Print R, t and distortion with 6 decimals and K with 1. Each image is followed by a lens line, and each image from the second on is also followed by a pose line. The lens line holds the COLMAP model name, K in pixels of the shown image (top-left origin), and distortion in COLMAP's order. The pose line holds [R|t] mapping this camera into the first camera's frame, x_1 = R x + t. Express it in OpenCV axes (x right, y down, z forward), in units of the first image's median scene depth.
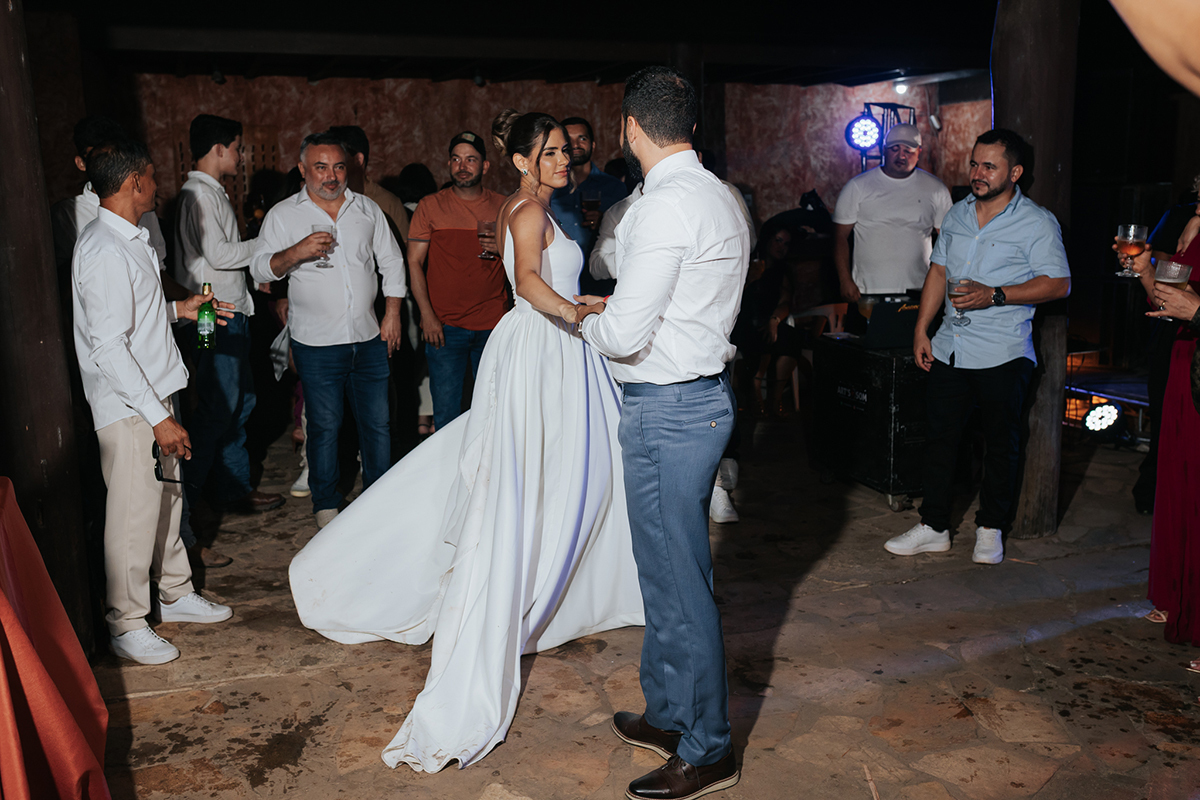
lens RADIAL K [[1105.8, 0, 605.5], [0, 1105.8, 397.8], [0, 0, 1]] dist [-0.009827, 0.000000]
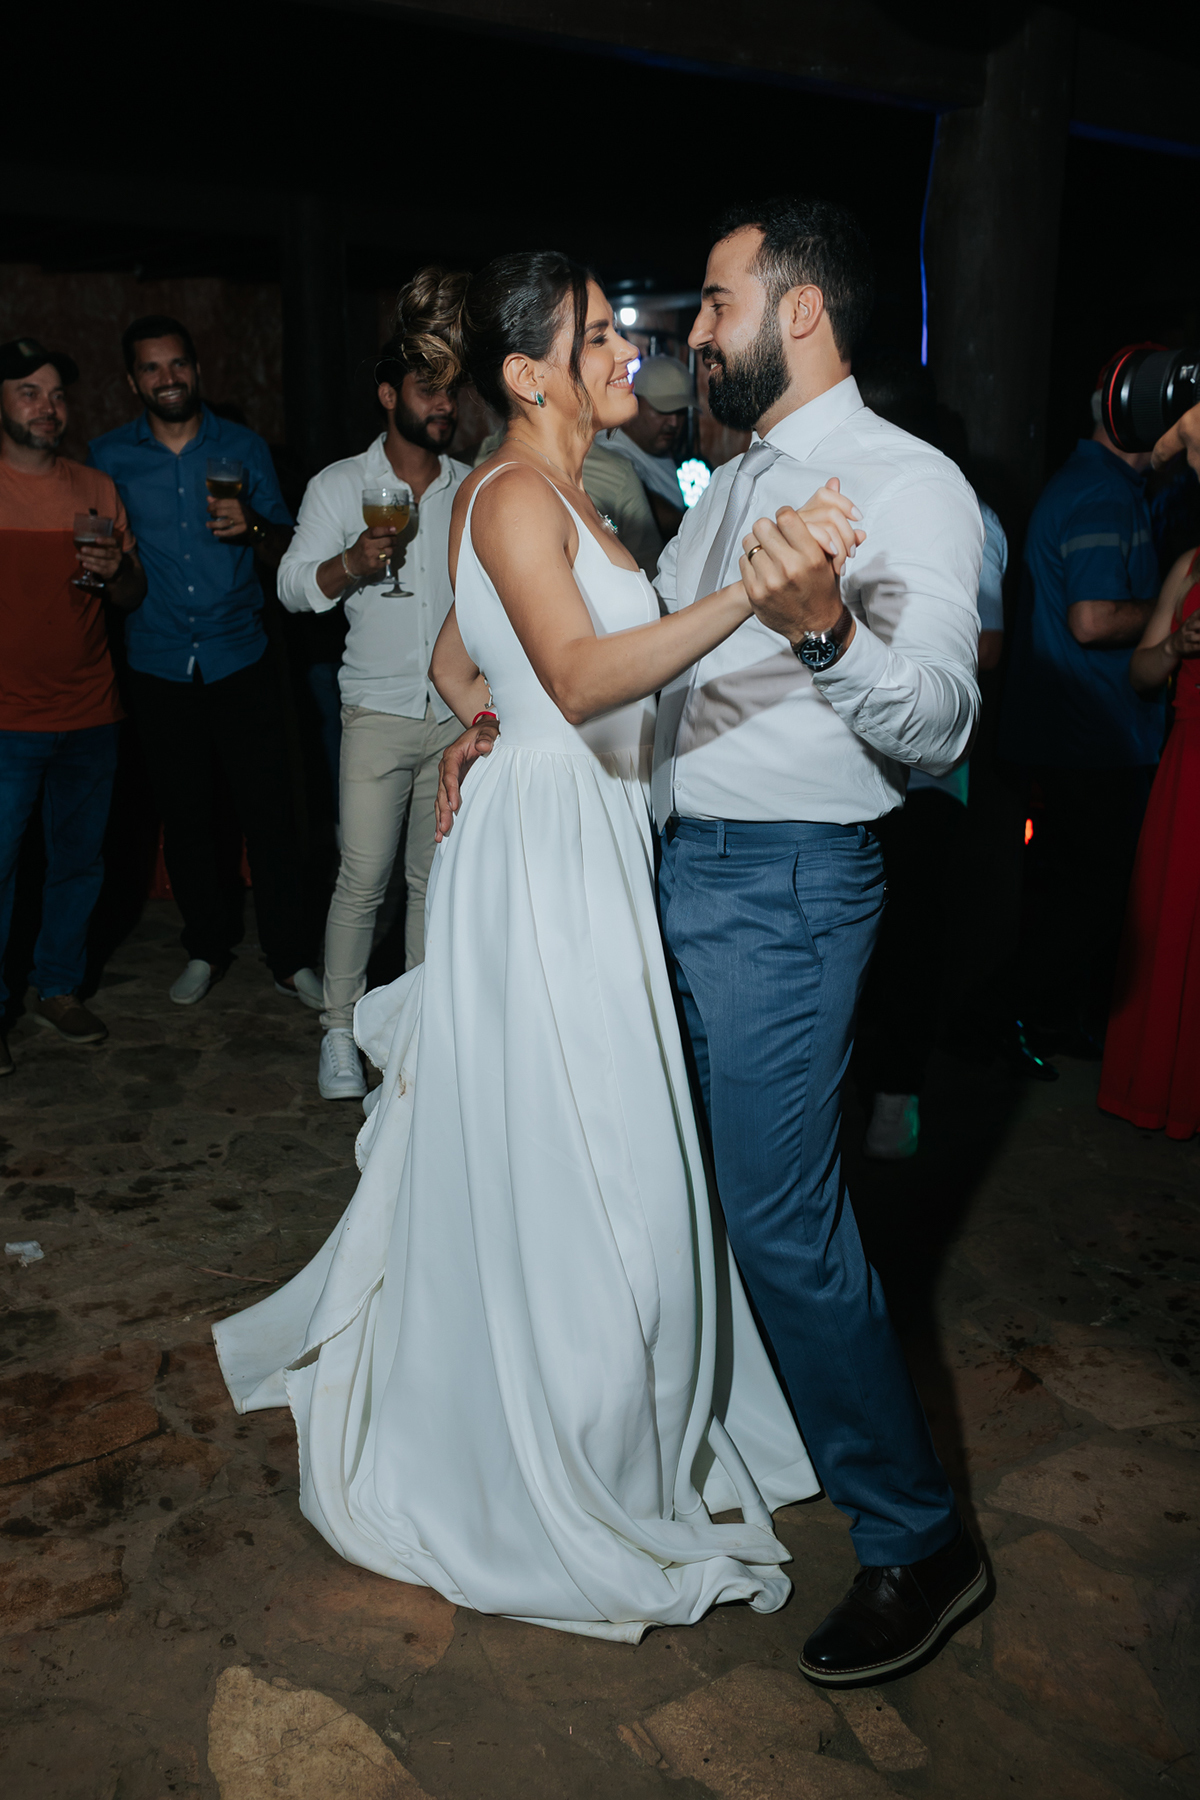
lens RADIAL K [[1658.7, 0, 579.0], [0, 1658.7, 882.3], [0, 0, 1]] dist [-0.009827, 0.000000]
pose [[0.958258, -0.045376, 0.282282, -0.136074], [0.029884, 0.997814, 0.058951, -0.033480], [-0.284340, -0.048054, 0.957518, 0.257468]]
